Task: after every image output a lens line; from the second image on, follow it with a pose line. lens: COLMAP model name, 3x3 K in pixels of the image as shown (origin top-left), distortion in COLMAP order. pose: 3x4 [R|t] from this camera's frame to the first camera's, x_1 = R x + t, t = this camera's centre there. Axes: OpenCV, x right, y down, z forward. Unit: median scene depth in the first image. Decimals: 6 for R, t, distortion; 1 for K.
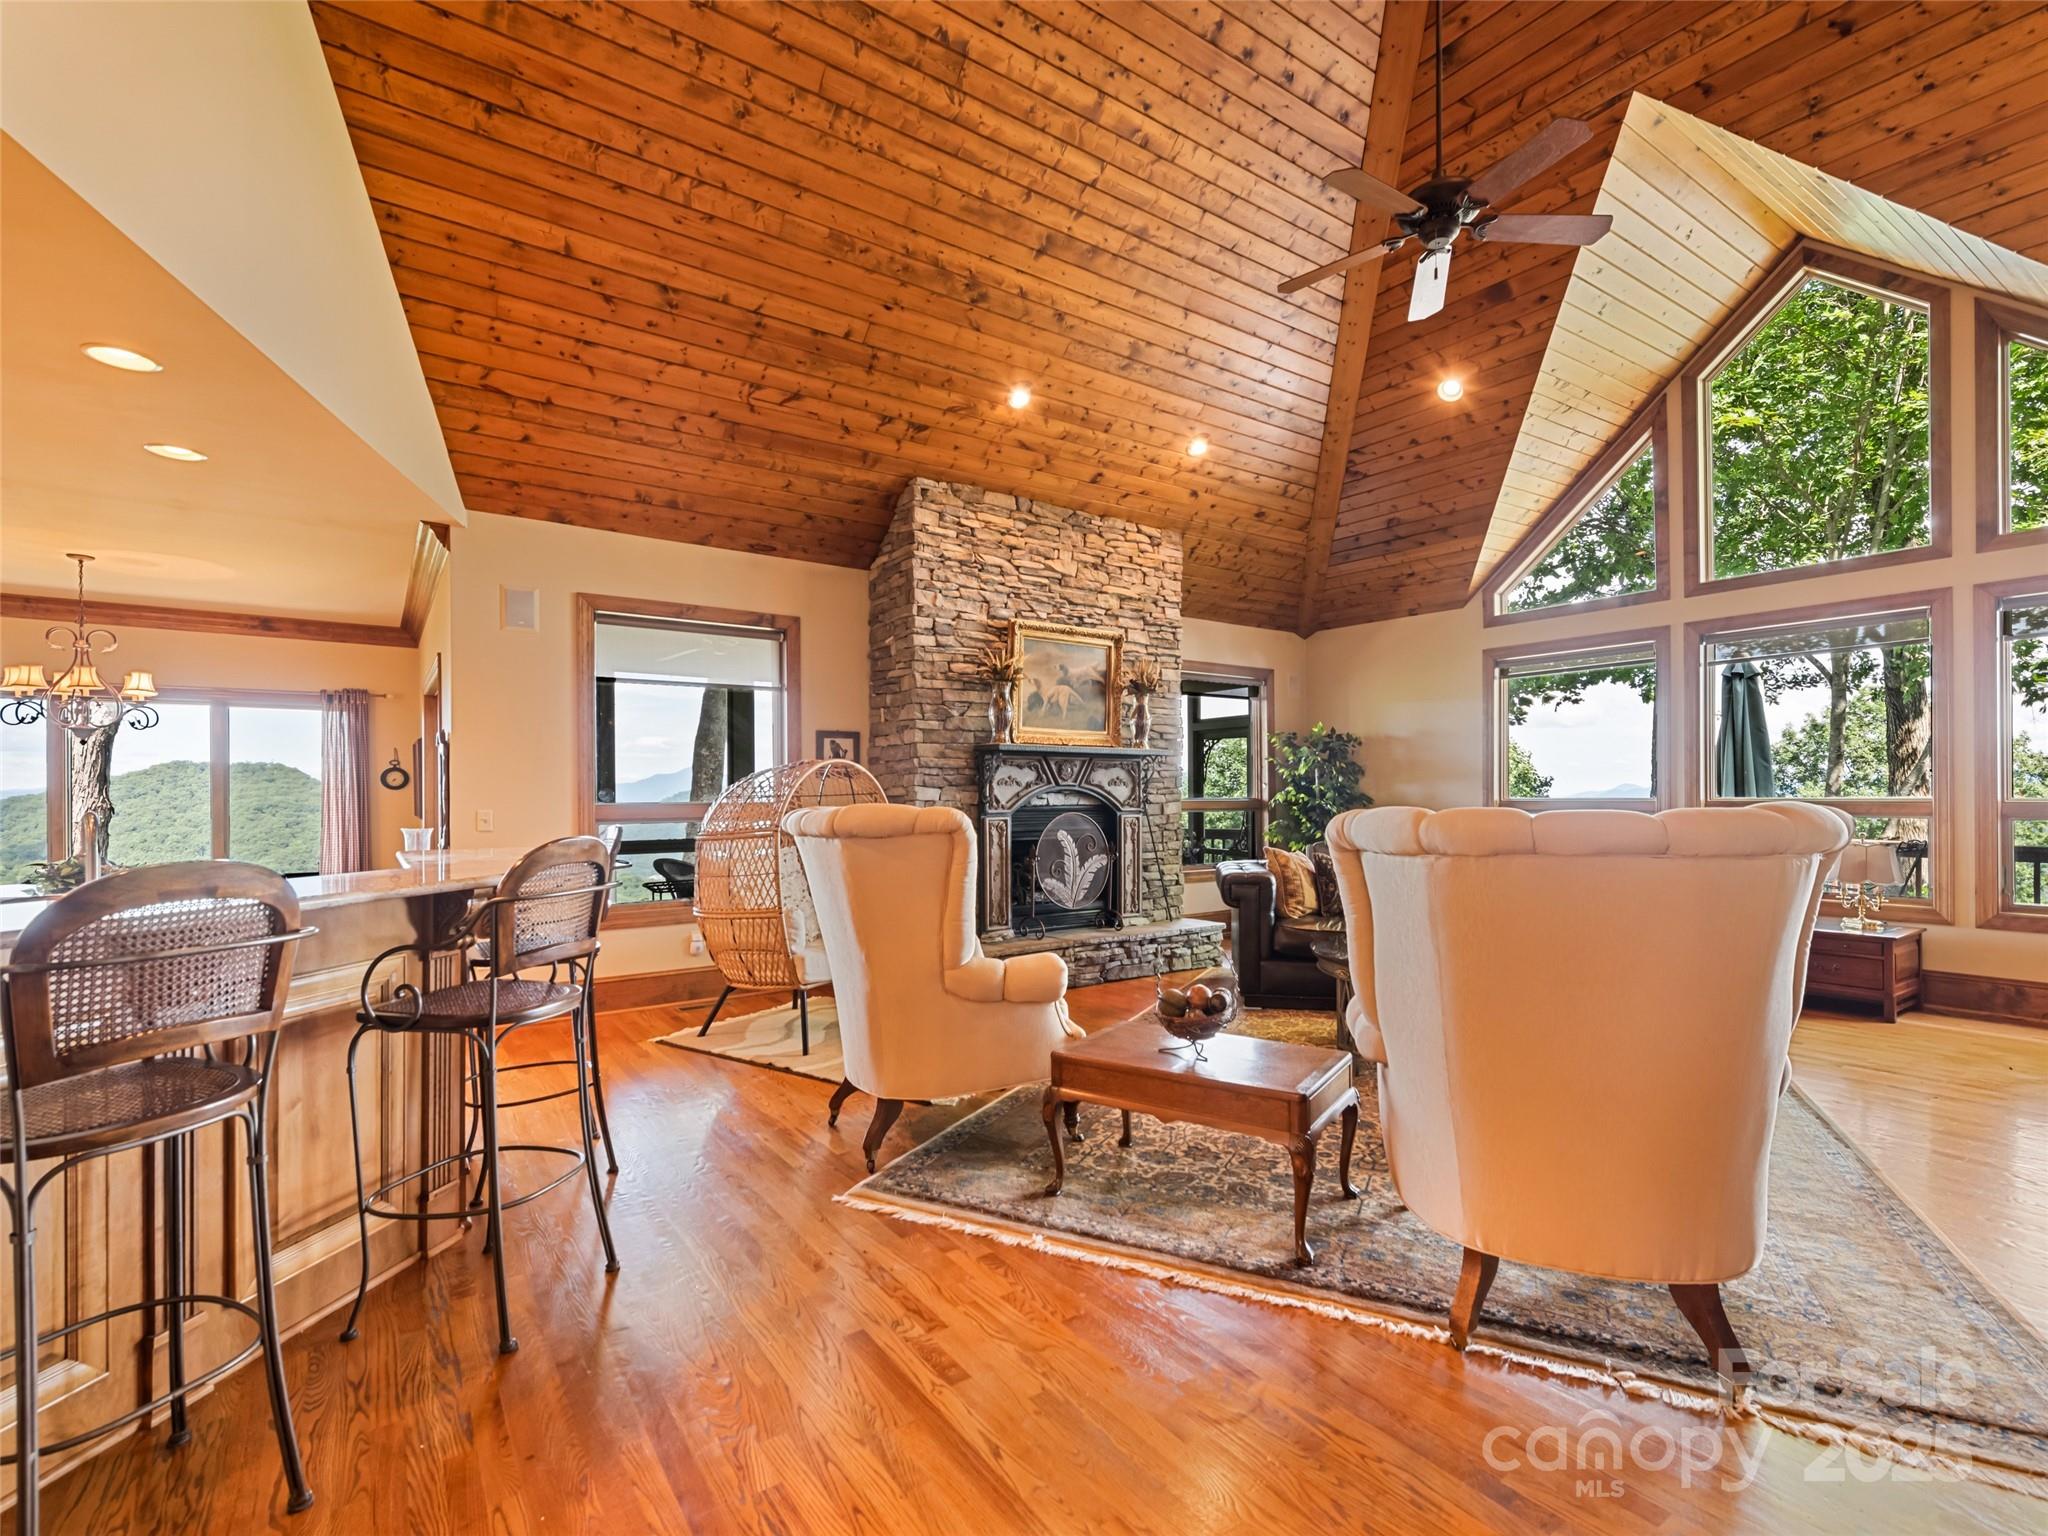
lens RADIAL K [[944.5, 0, 1023.5], [0, 944.5, 797.5], [0, 0, 1]] dist [0.001008, -0.000341]
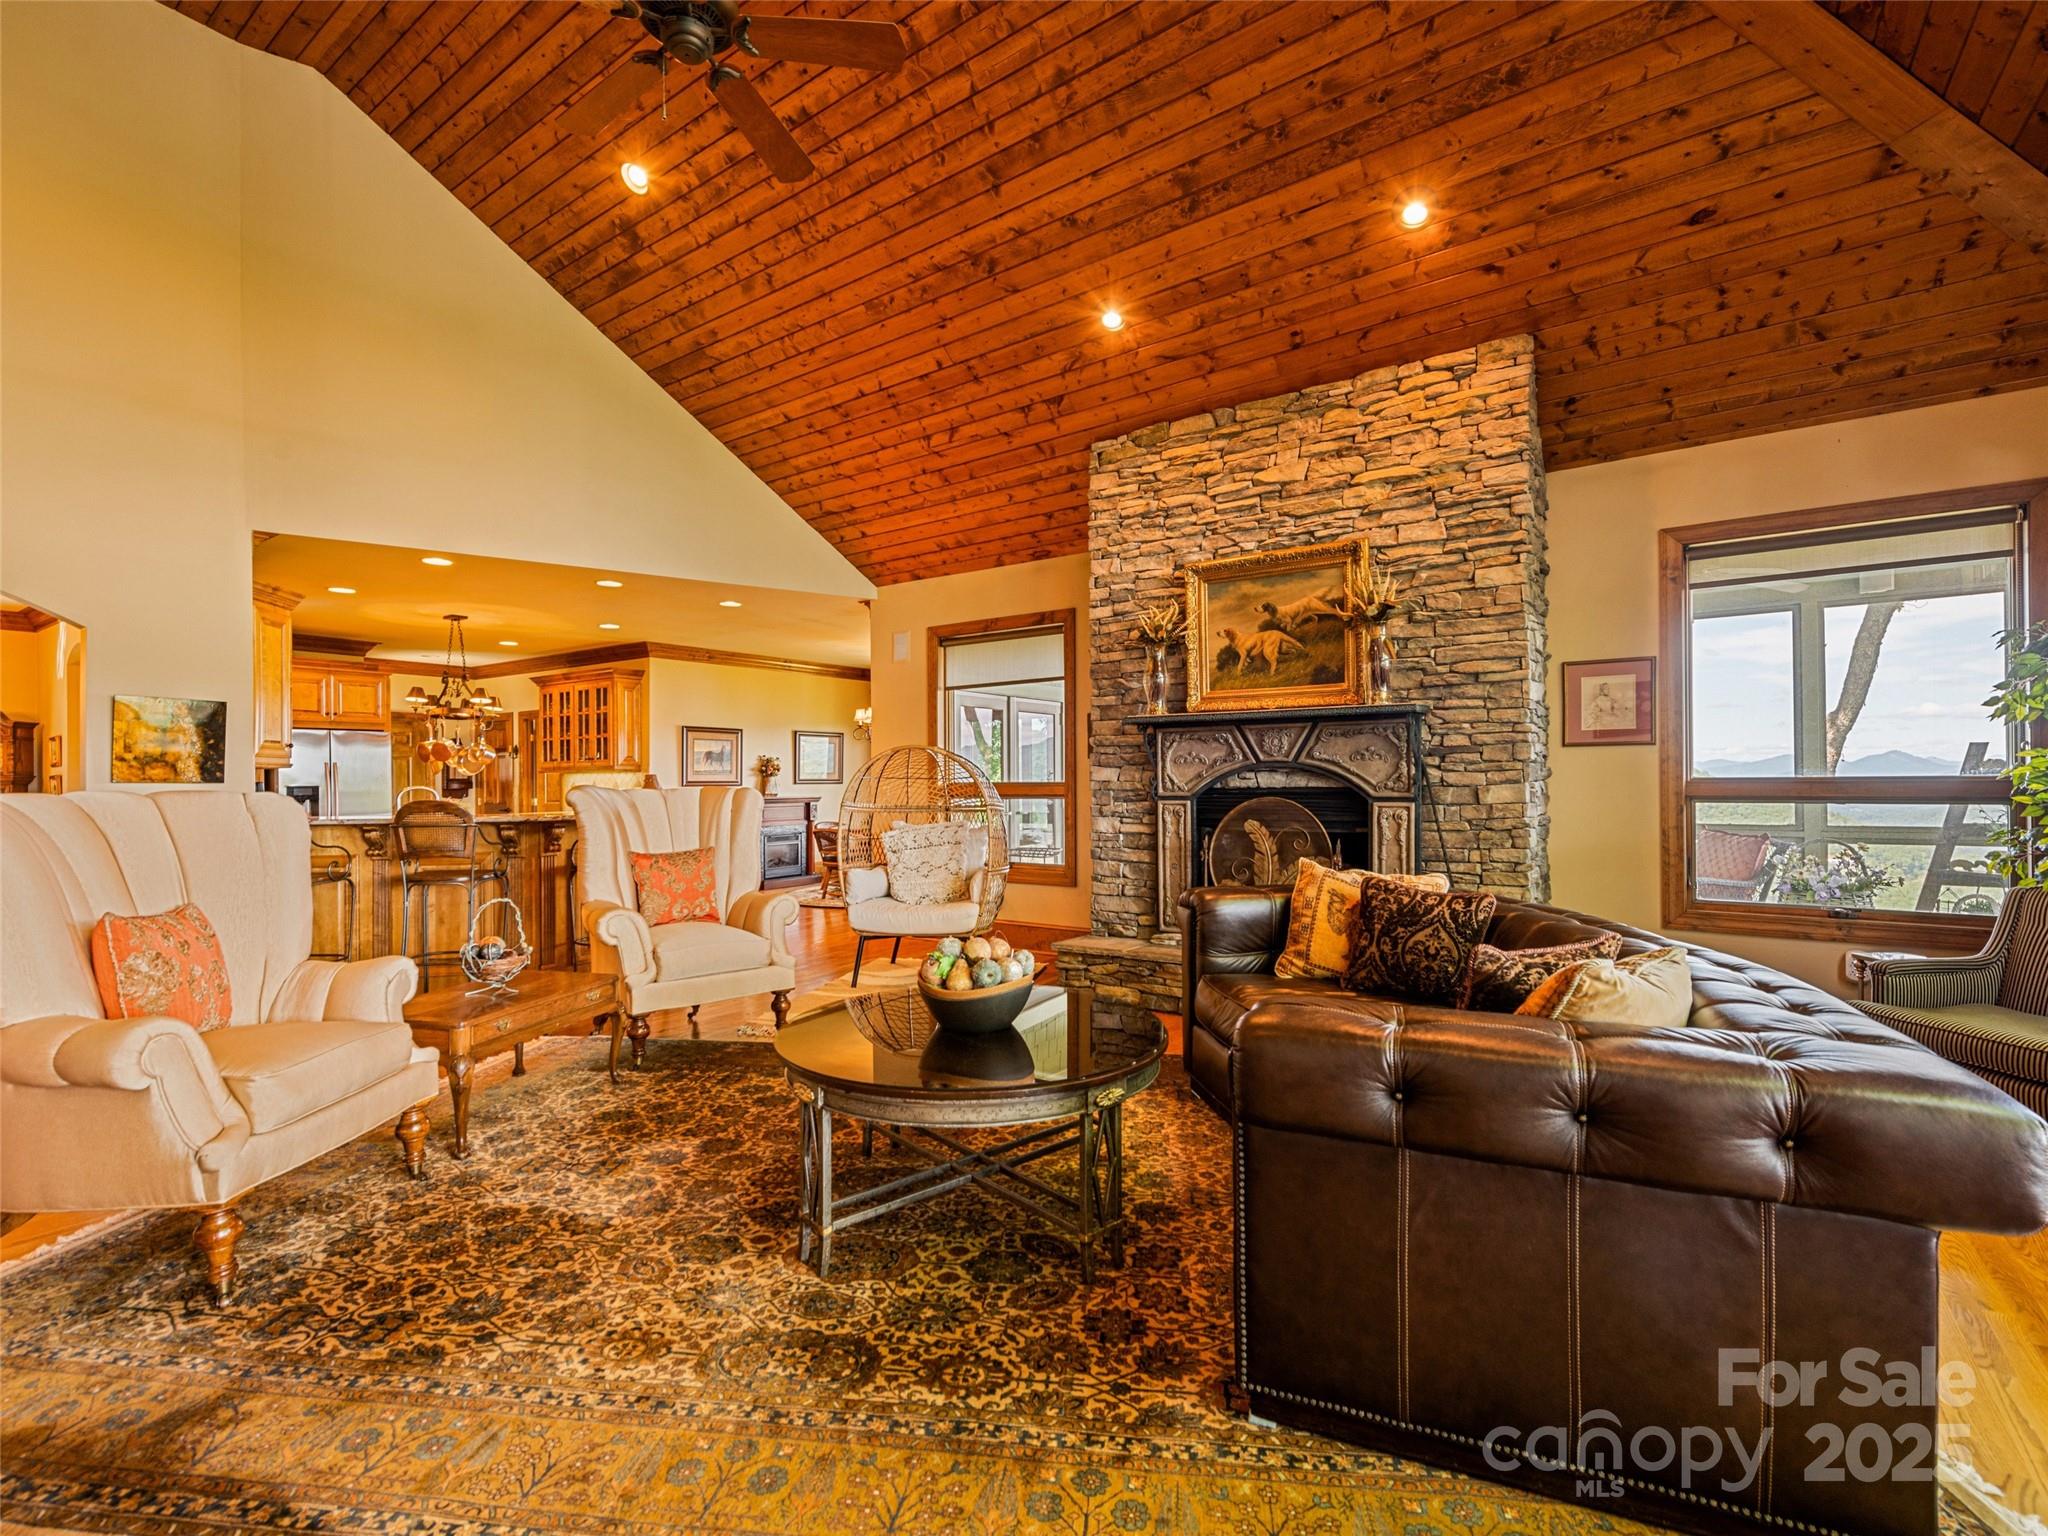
lens RADIAL K [[954.4, 0, 1021.2], [0, 954.4, 776.0], [0, 0, 1]] dist [0.014385, -0.000032]
pose [[0.323761, -0.003719, -0.946132, 0.747783], [0.003246, 0.999991, -0.002820, 0.000293], [0.946133, -0.002158, 0.323770, 0.590557]]
